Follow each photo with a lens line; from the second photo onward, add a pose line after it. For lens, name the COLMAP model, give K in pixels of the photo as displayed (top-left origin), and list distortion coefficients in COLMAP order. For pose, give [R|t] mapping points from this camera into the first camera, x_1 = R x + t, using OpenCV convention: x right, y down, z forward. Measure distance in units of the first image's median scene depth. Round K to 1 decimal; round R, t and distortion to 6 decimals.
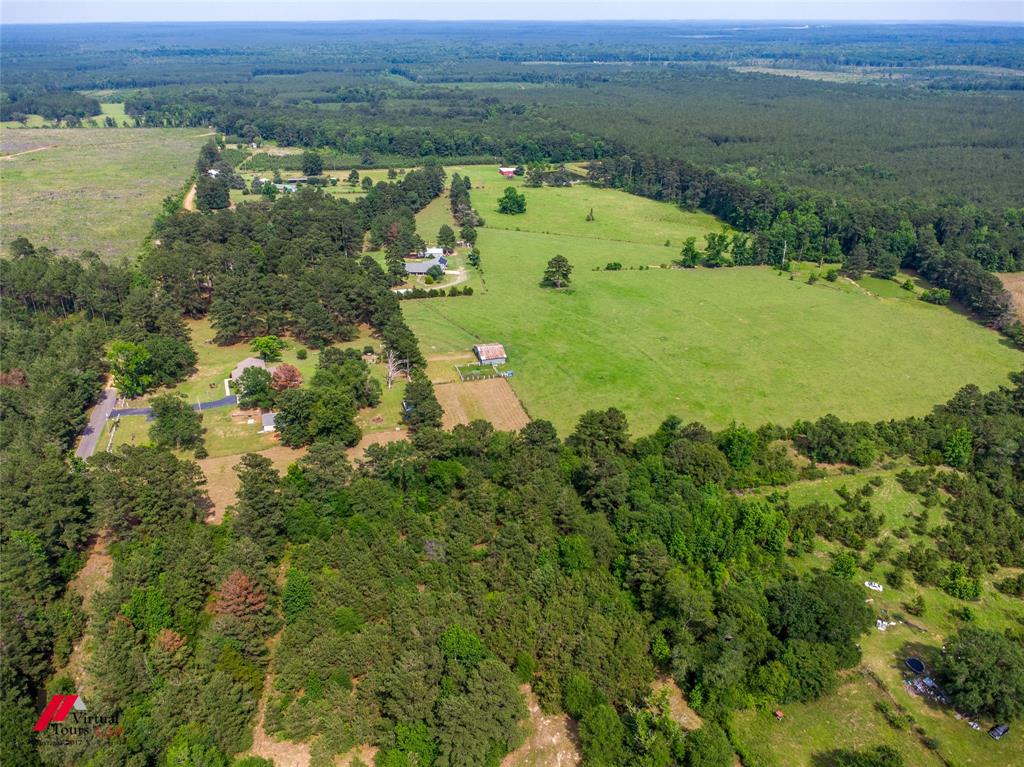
lens RADIAL K [[739.8, 0, 504.8], [0, 739.8, 386.7], [0, 0, 1]] dist [0.007789, -0.003490]
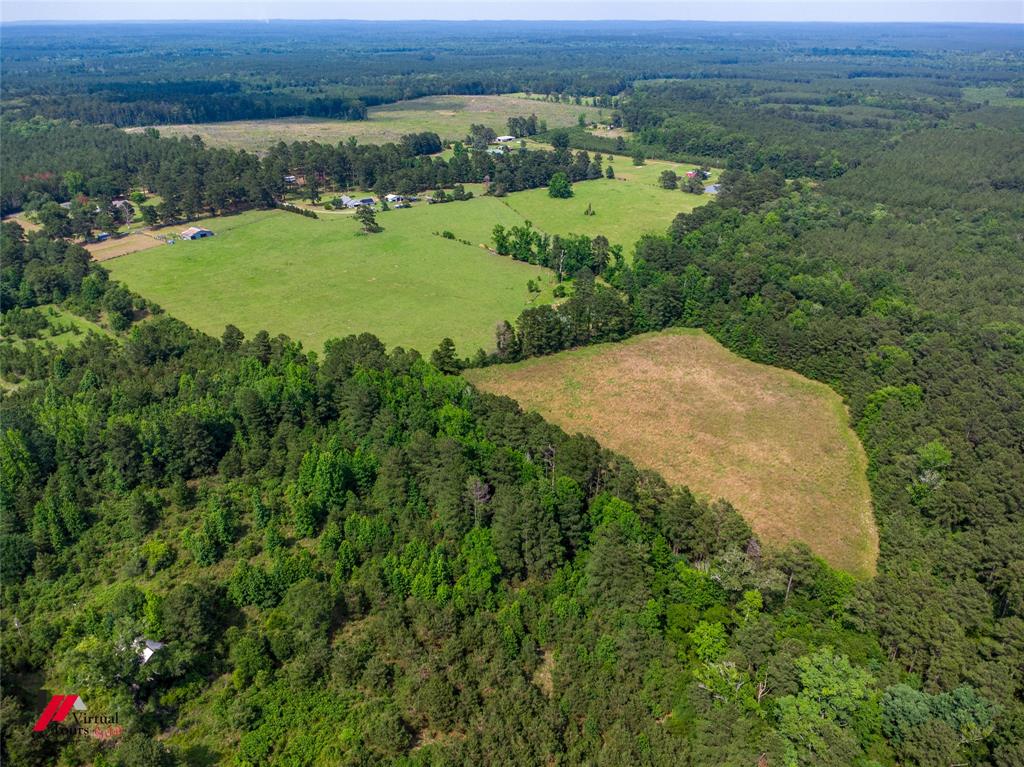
lens RADIAL K [[749.3, 0, 505.5], [0, 749.3, 377.4], [0, 0, 1]] dist [0.014742, -0.020728]
pose [[0.588652, 0.352197, -0.727631, 0.495877], [-0.363300, 0.919341, 0.151082, -0.072424], [0.722151, 0.175413, 0.669124, 0.141460]]
